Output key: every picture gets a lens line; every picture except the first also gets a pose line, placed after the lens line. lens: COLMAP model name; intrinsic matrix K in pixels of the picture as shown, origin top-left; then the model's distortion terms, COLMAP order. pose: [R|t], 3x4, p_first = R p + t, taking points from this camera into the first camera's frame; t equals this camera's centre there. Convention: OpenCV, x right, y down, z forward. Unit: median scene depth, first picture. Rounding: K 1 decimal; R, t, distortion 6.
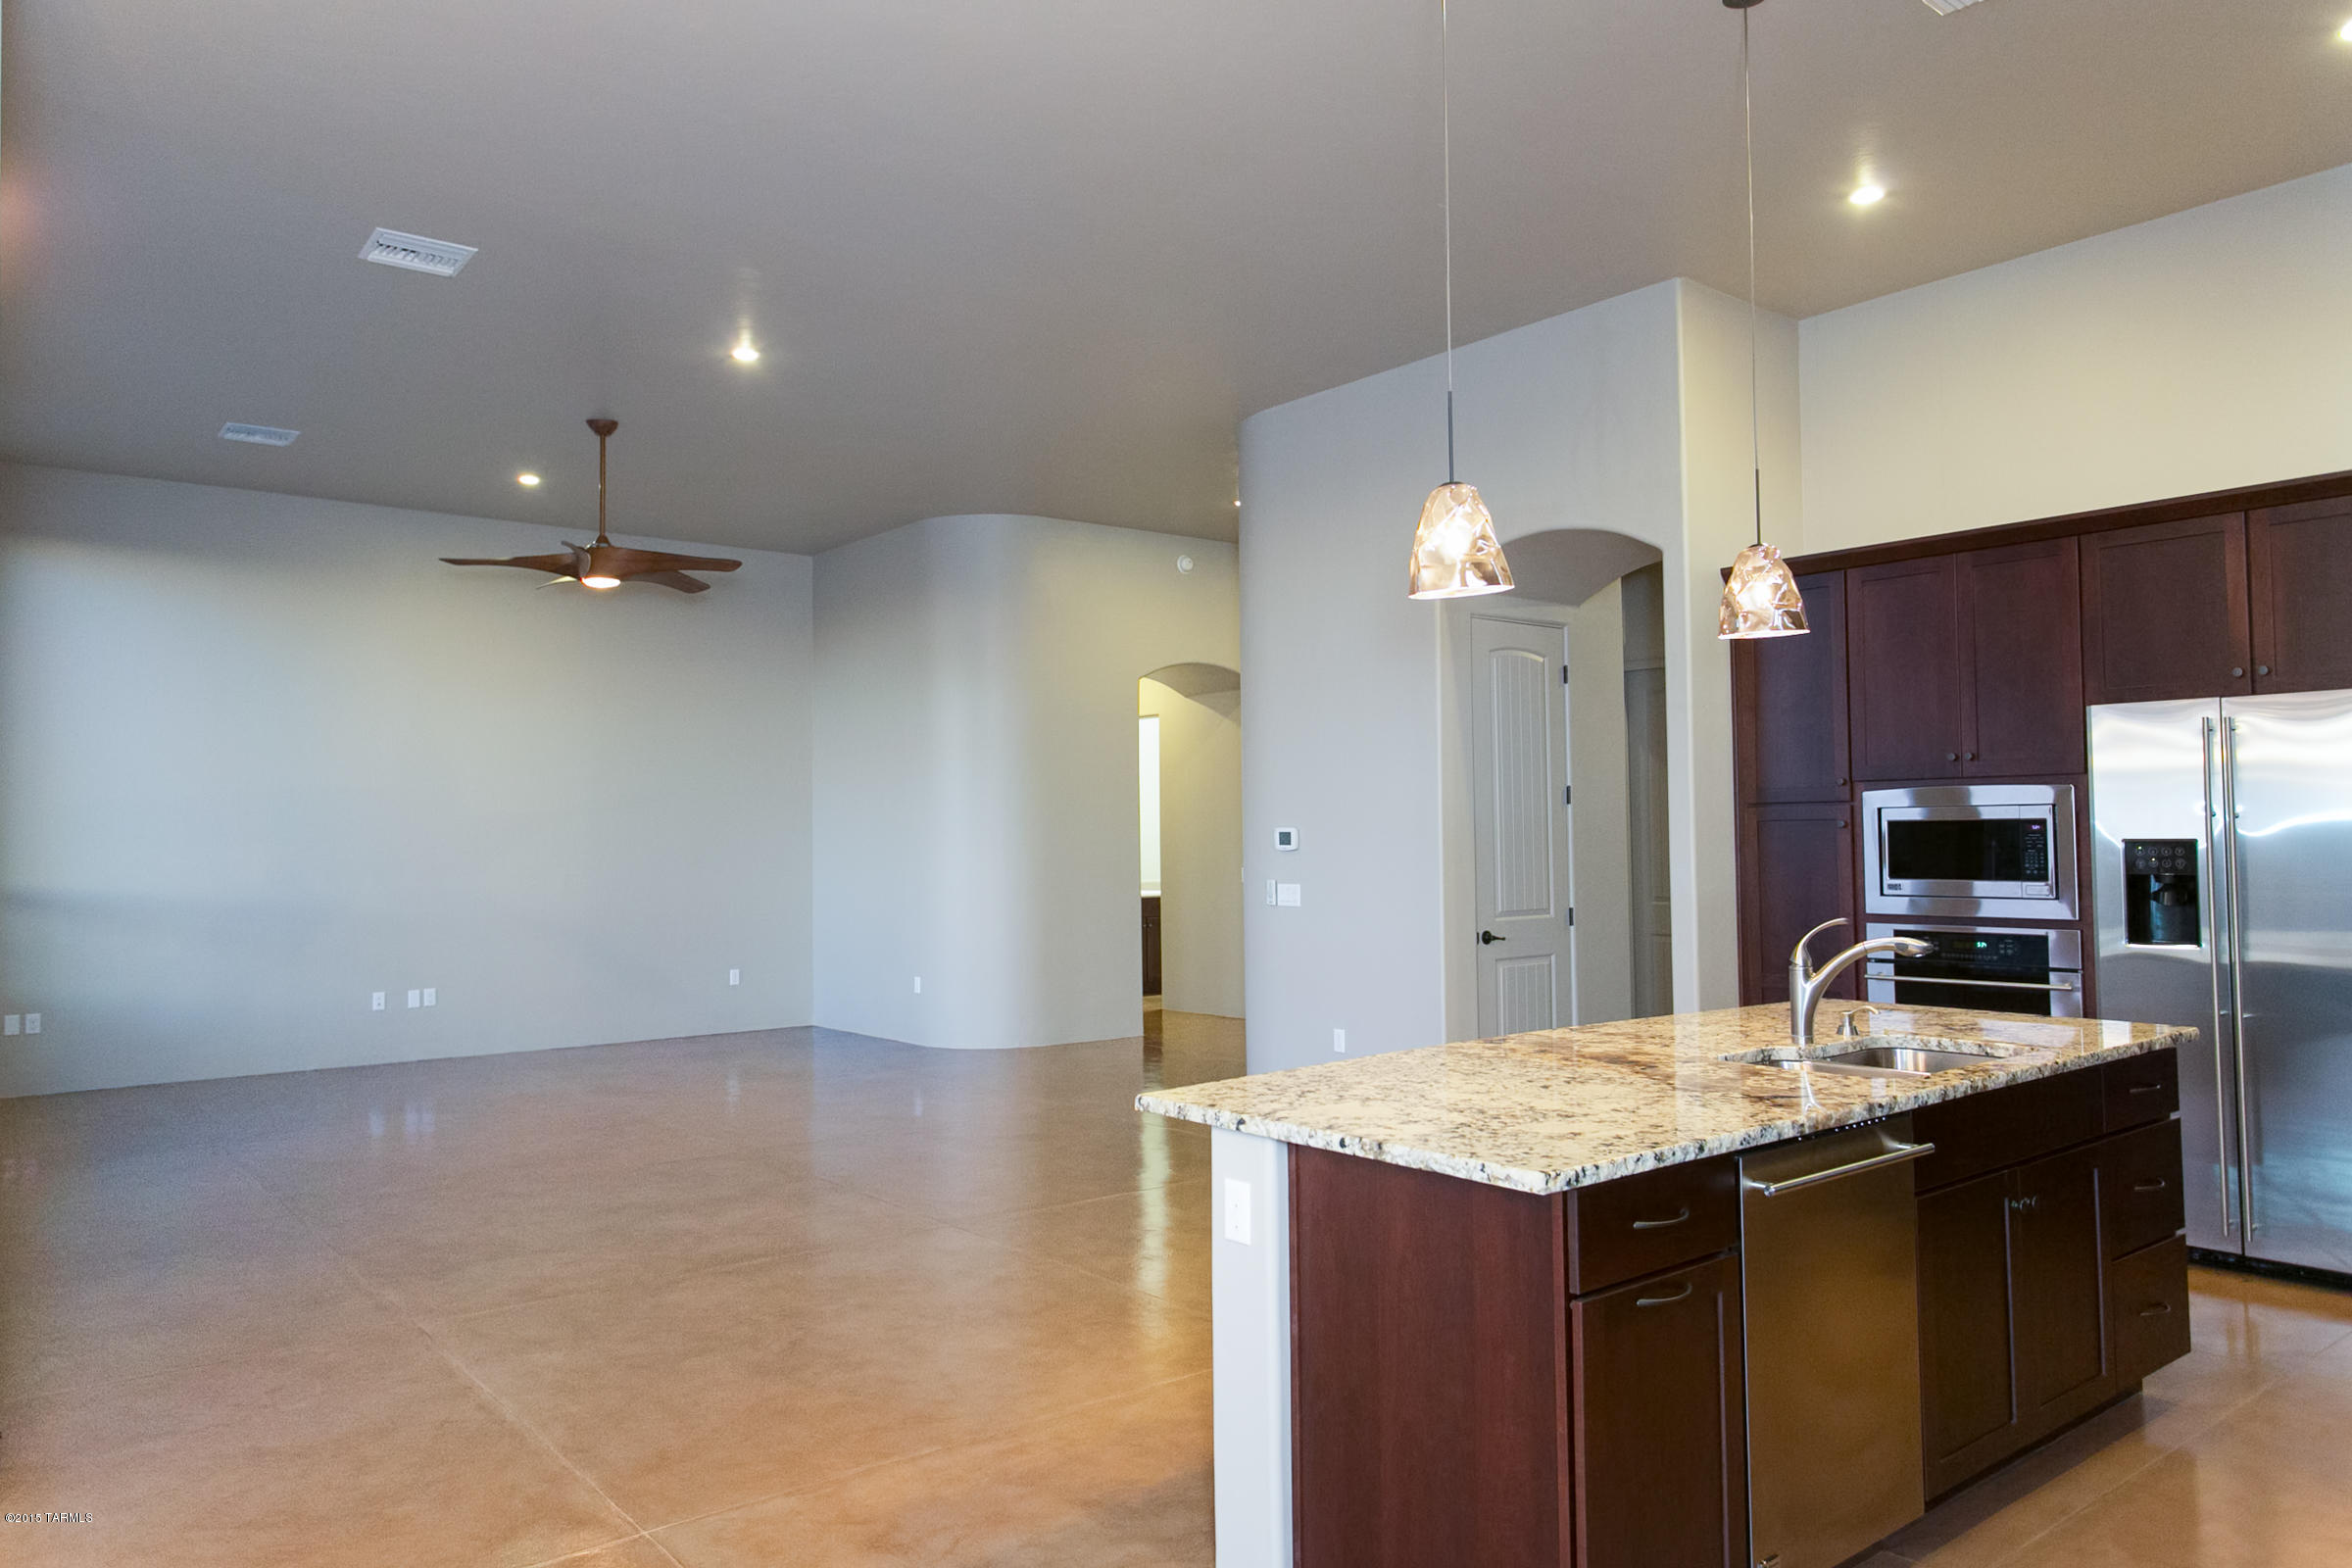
lens RADIAL K [[1586.7, 0, 1142.2], [0, 1586.7, 781.0], [0, 0, 1]] dist [0.007597, 0.000388]
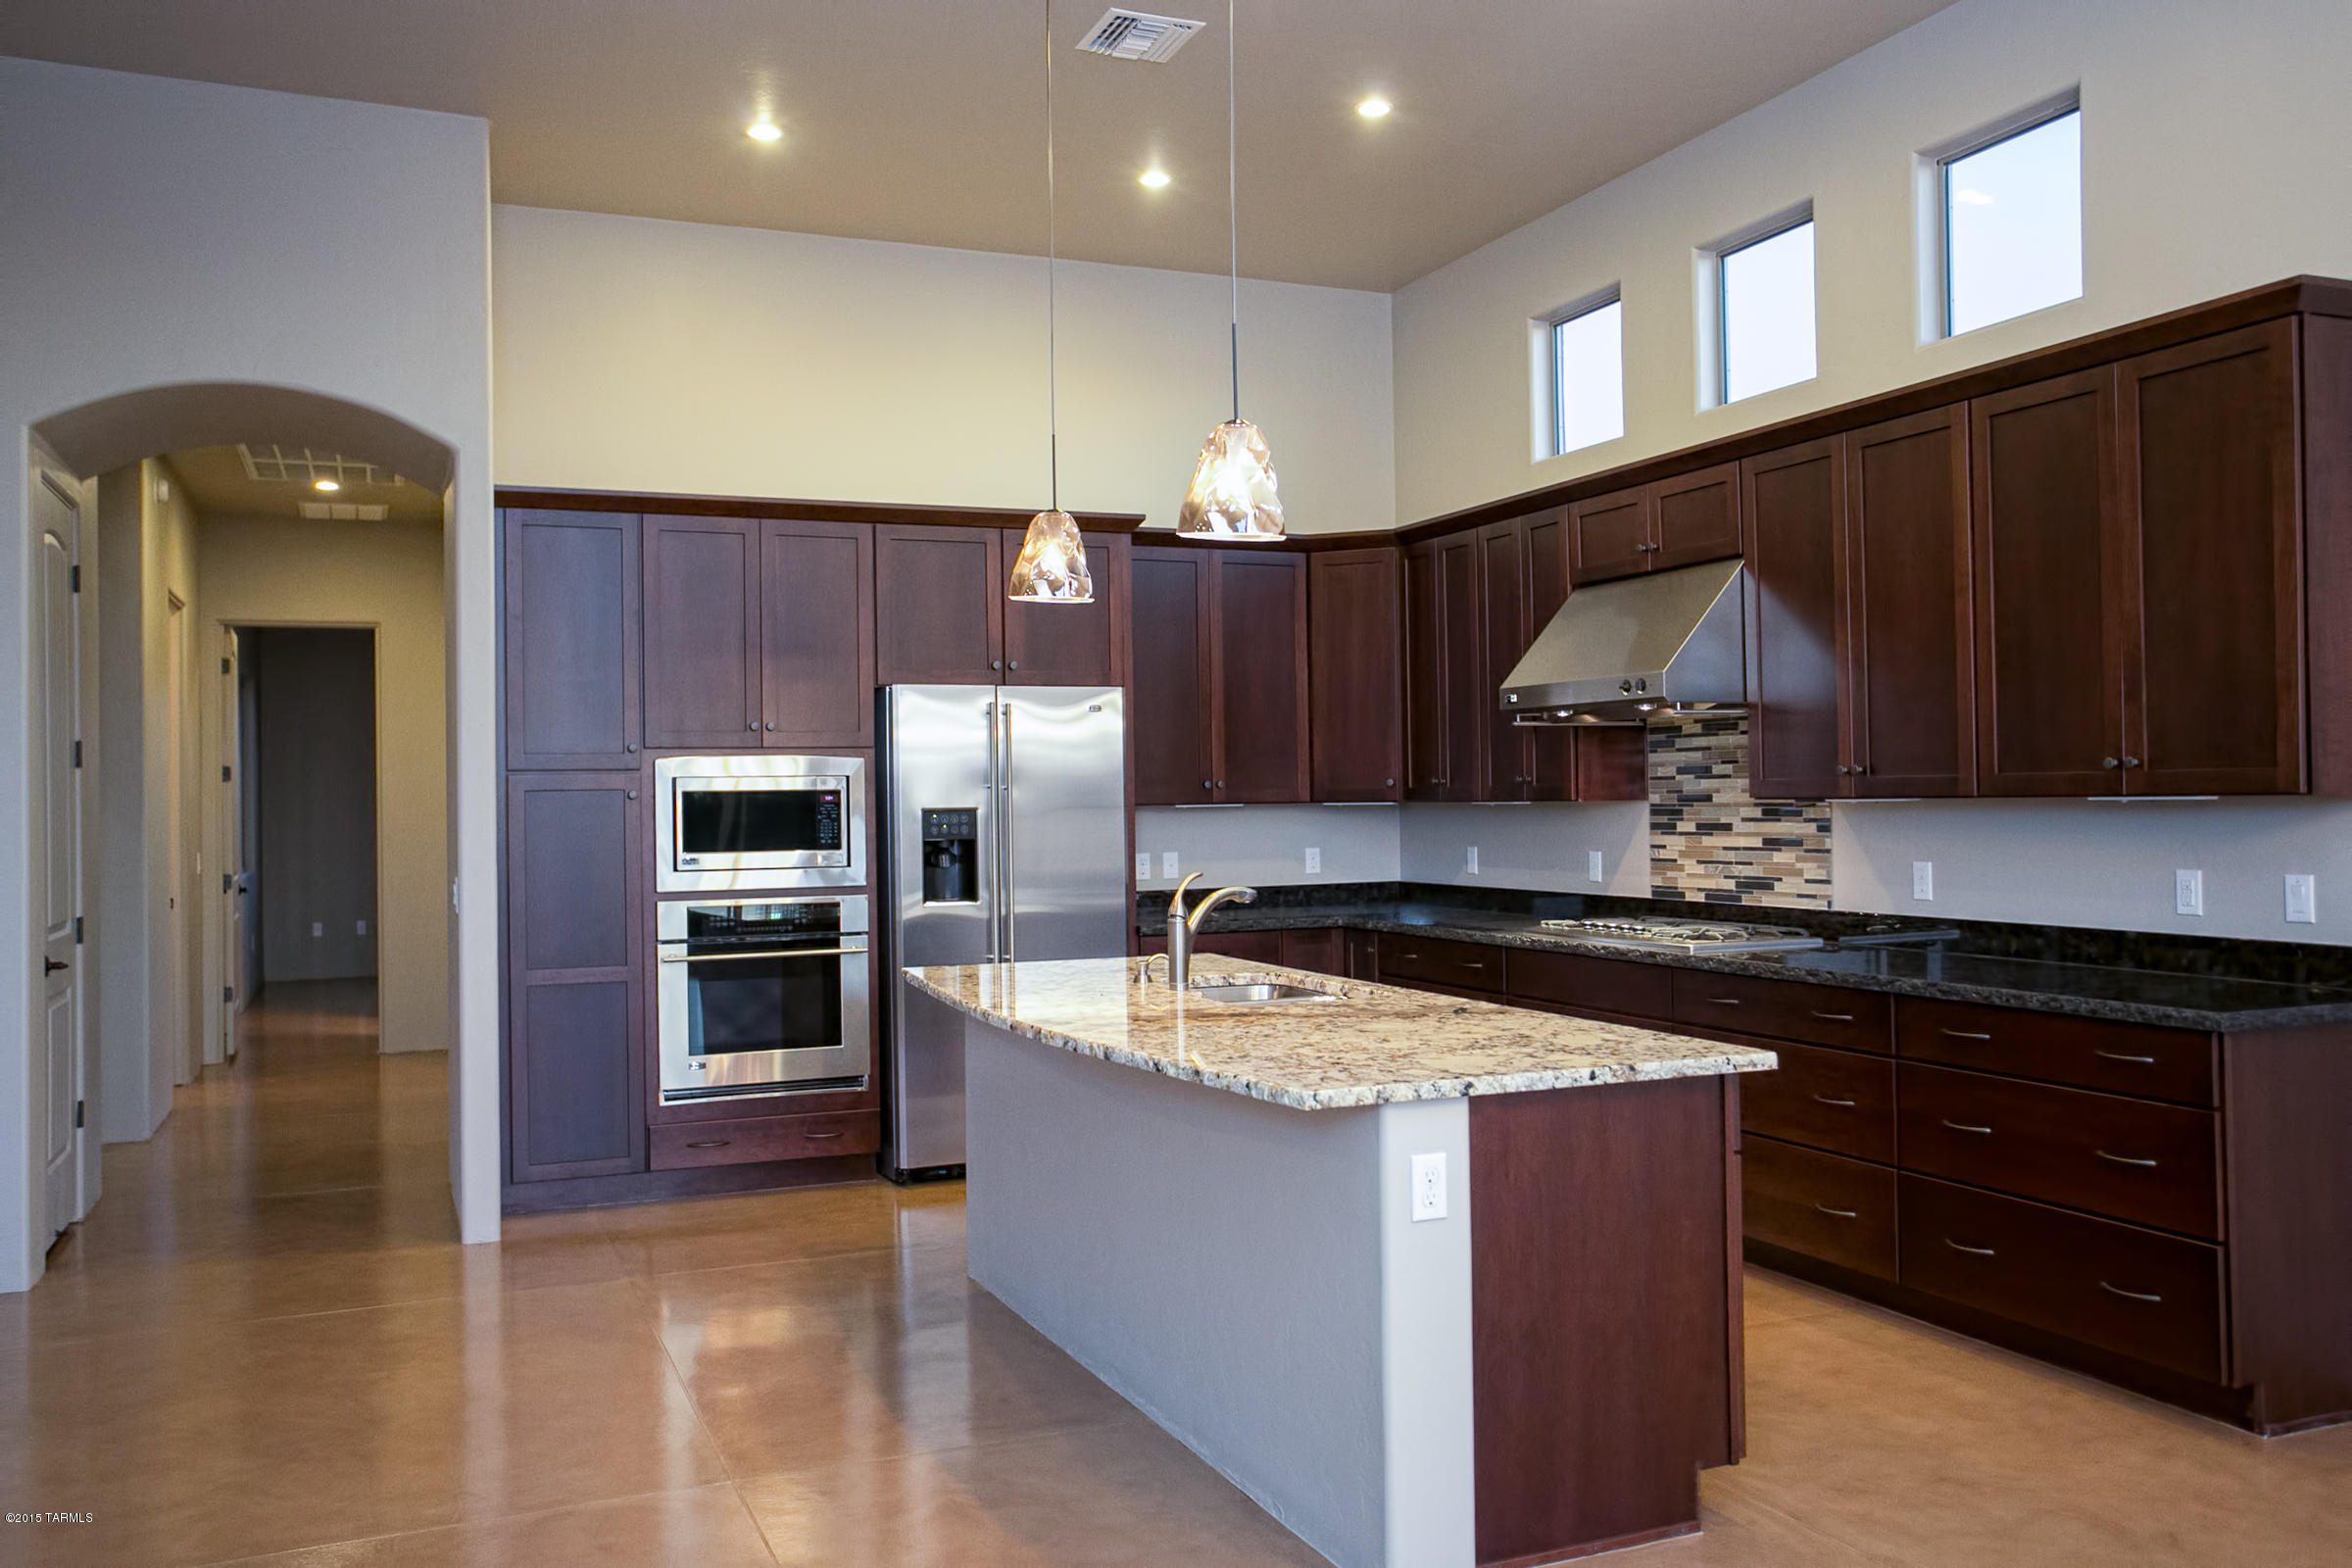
lens RADIAL K [[1896.0, 0, 1176.0], [0, 1896.0, 784.0], [0, 0, 1]] dist [-0.002308, 0.000876]
pose [[0.264424, 0.014964, 0.964290, -0.569747], [-0.023942, 0.999673, -0.008948, 0.025757], [-0.964109, -0.020721, 0.264696, 0.459491]]
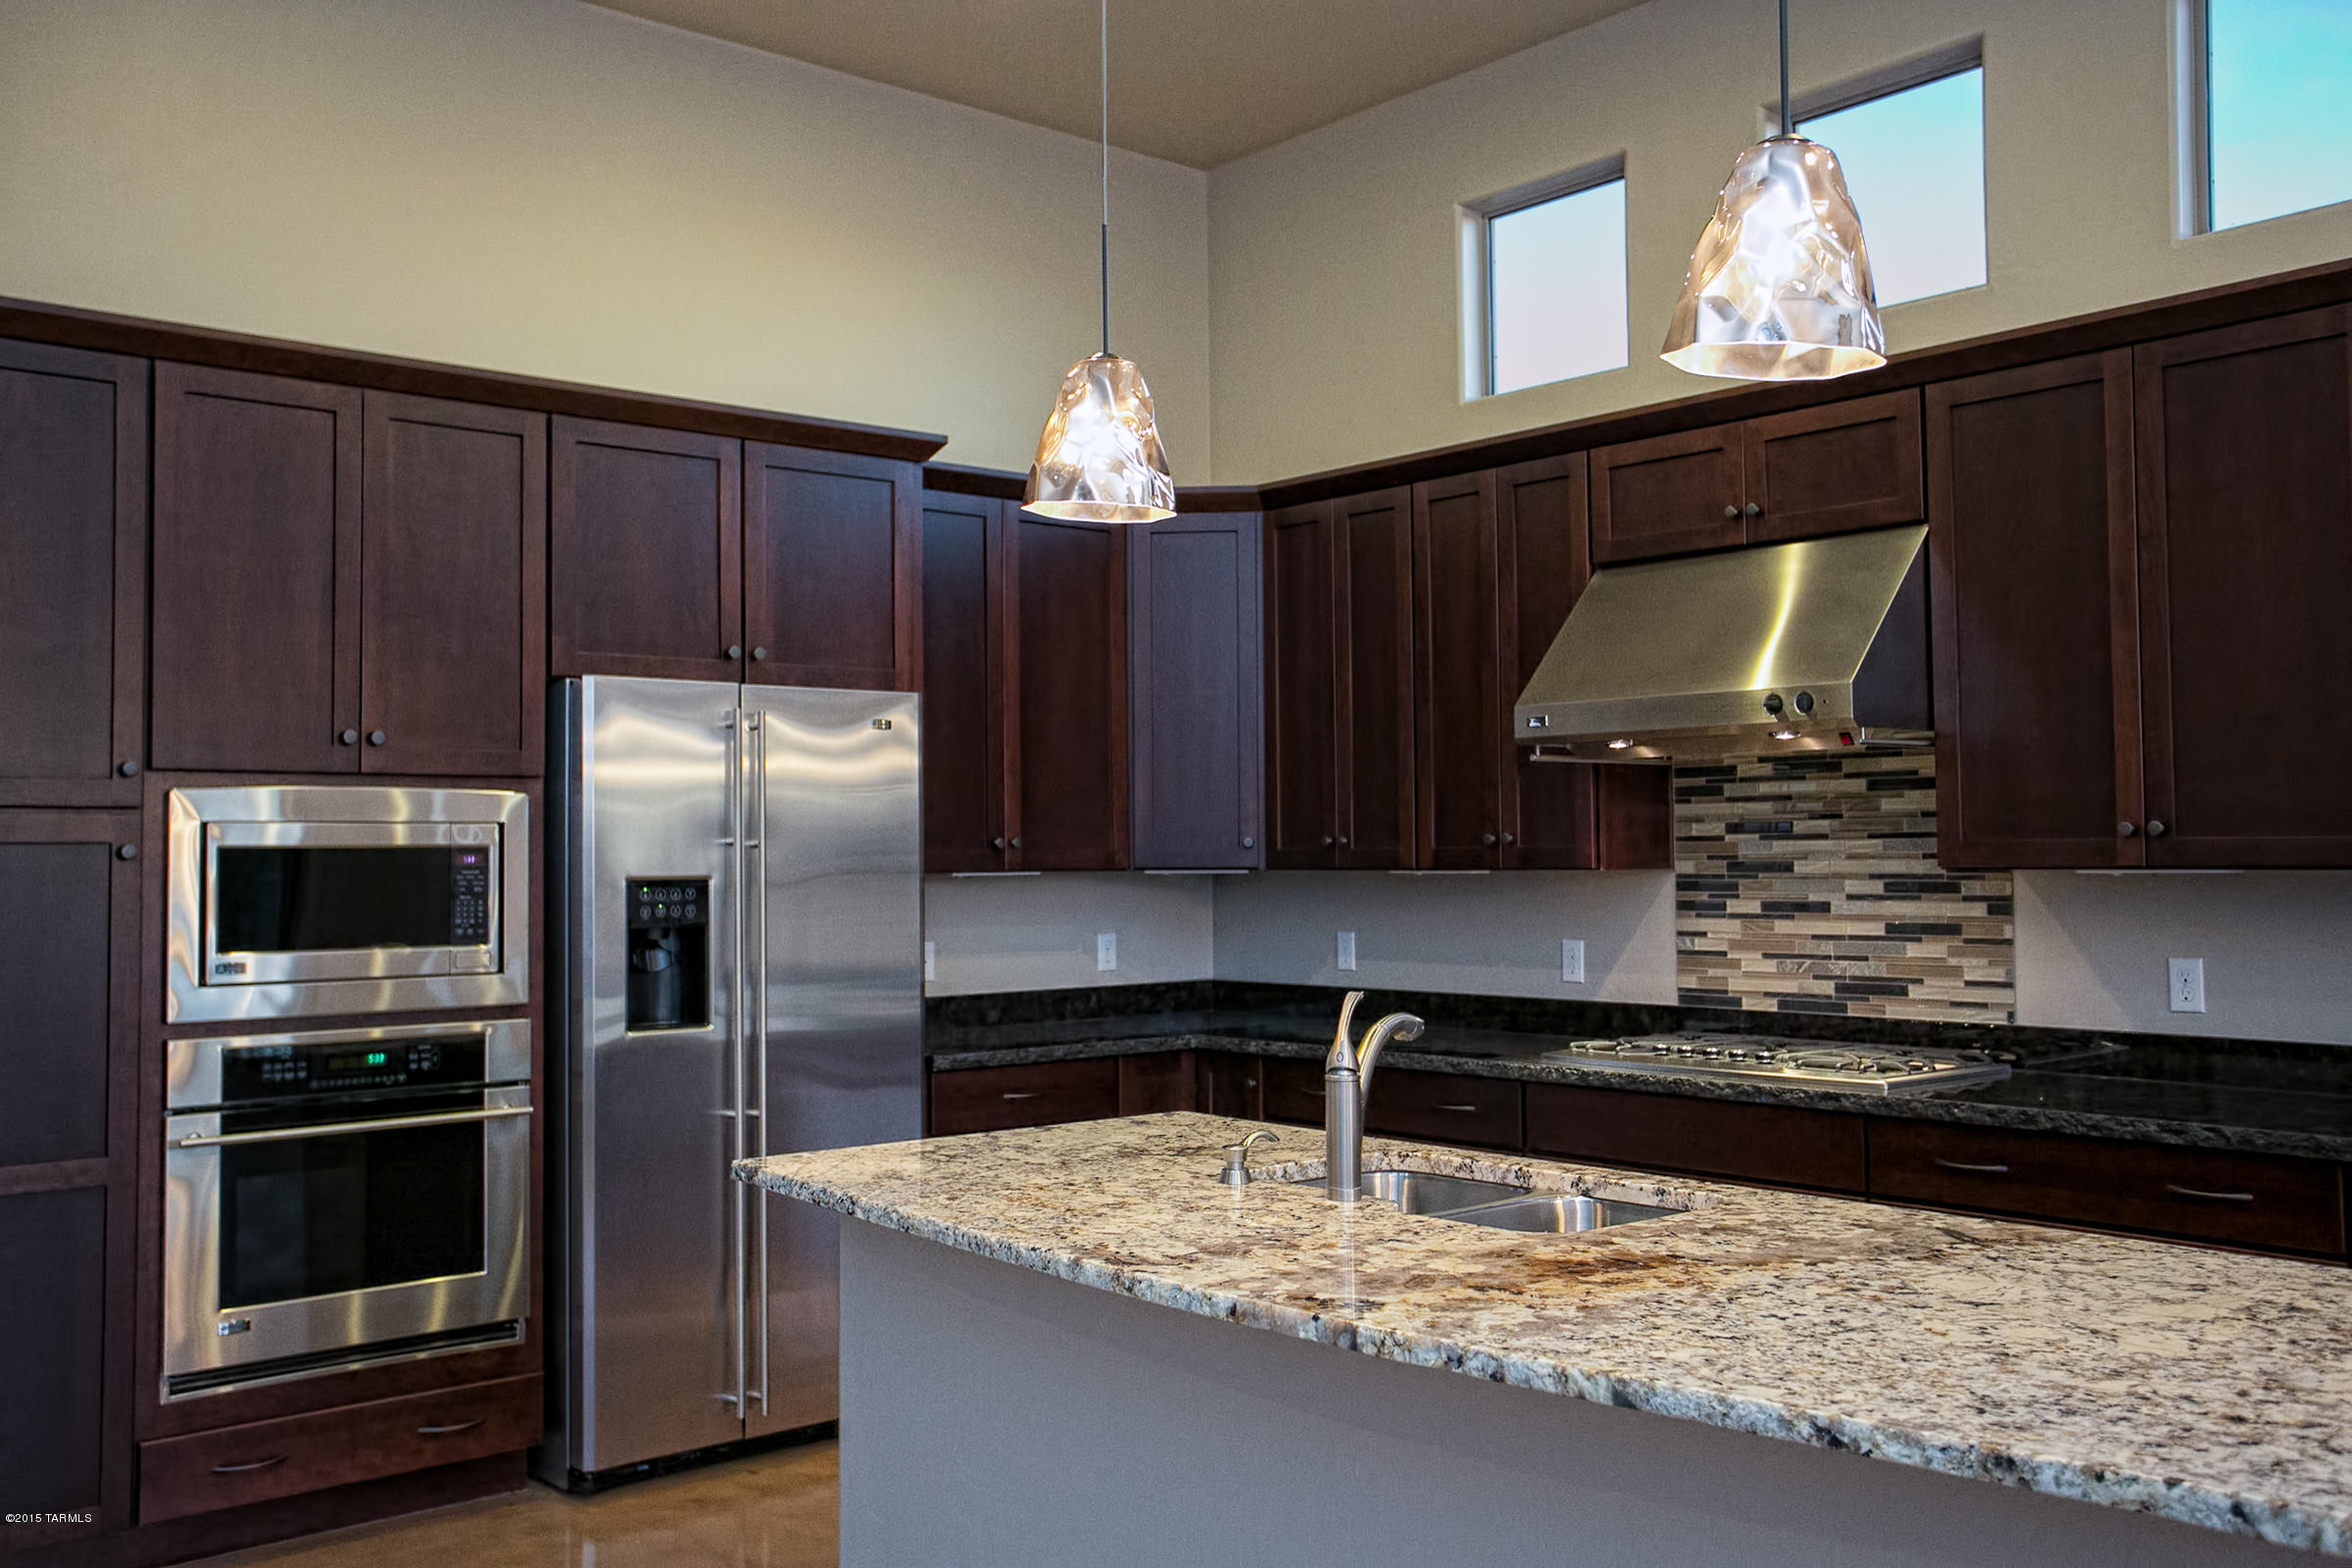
lens RADIAL K [[2119.6, 0, 1176.0], [0, 2119.6, 784.0], [0, 0, 1]] dist [-0.010410, 0.089444]
pose [[-0.040088, 0.045956, 0.998139, -0.281245], [-0.027641, 0.998508, -0.047083, 0.031188], [-0.998814, -0.029477, -0.038758, 0.760966]]
